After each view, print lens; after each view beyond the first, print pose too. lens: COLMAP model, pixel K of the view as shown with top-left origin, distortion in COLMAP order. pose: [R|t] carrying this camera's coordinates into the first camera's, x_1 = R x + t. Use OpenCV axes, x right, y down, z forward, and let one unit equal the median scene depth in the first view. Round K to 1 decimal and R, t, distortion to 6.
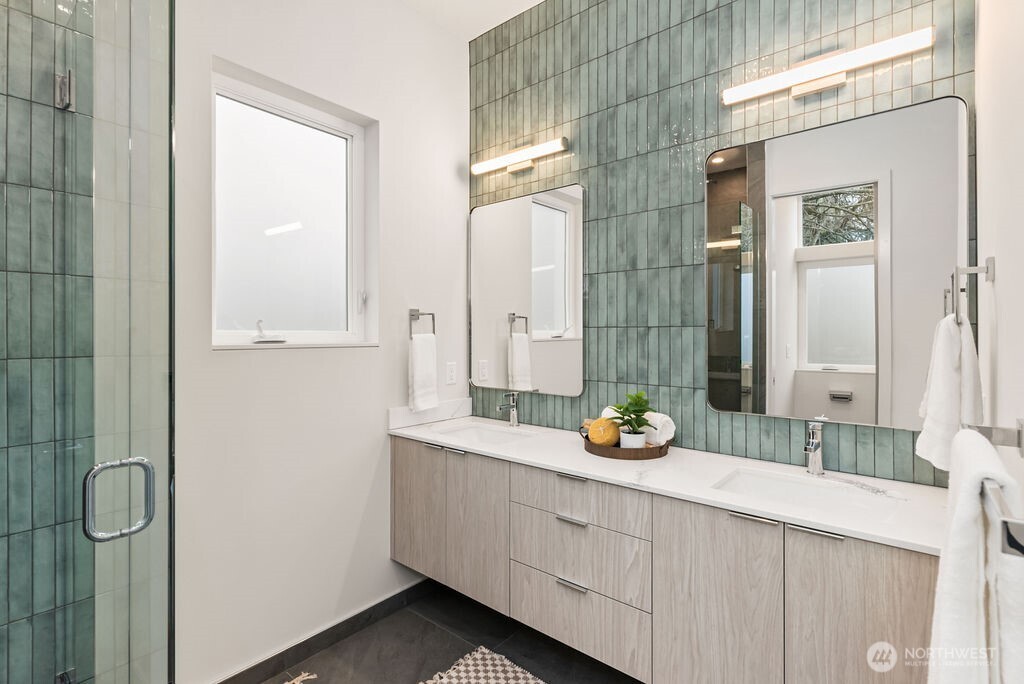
lens RADIAL K [[489.1, 0, 511.2], [0, 489.1, 337.9], [0, 0, 1]] dist [0.001078, 0.000468]
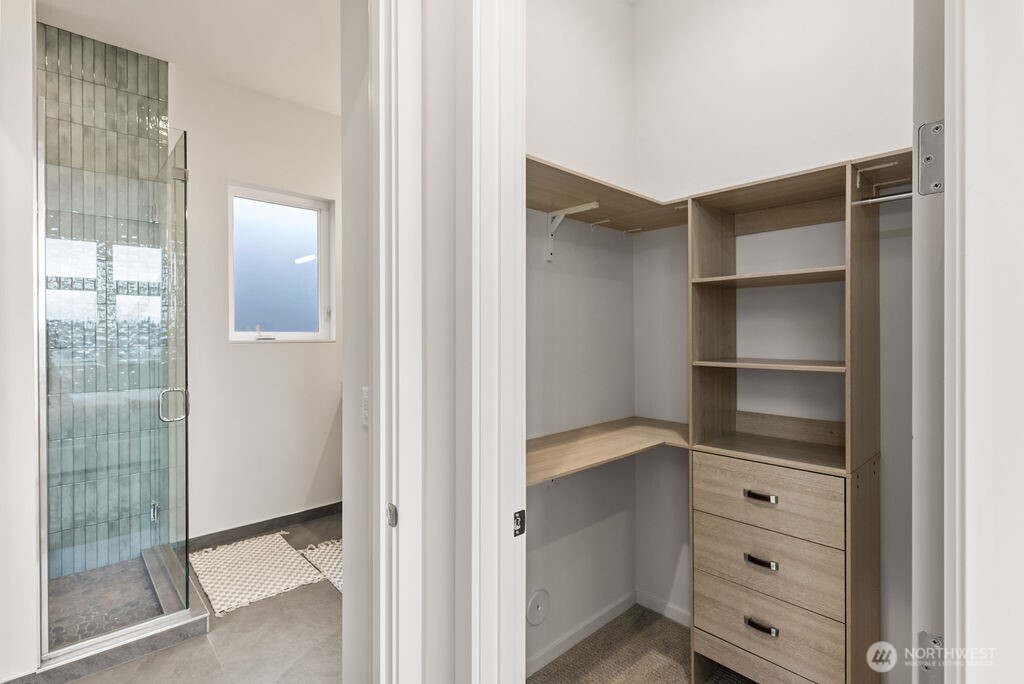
lens RADIAL K [[489.1, 0, 512.9], [0, 489.1, 339.0], [0, 0, 1]] dist [0.001078, 0.000468]
pose [[0.991290, -0.009633, -0.131346, 0.567493], [0.009136, 0.999949, -0.004387, 0.023225], [0.131381, 0.003149, 0.991327, -0.556685]]
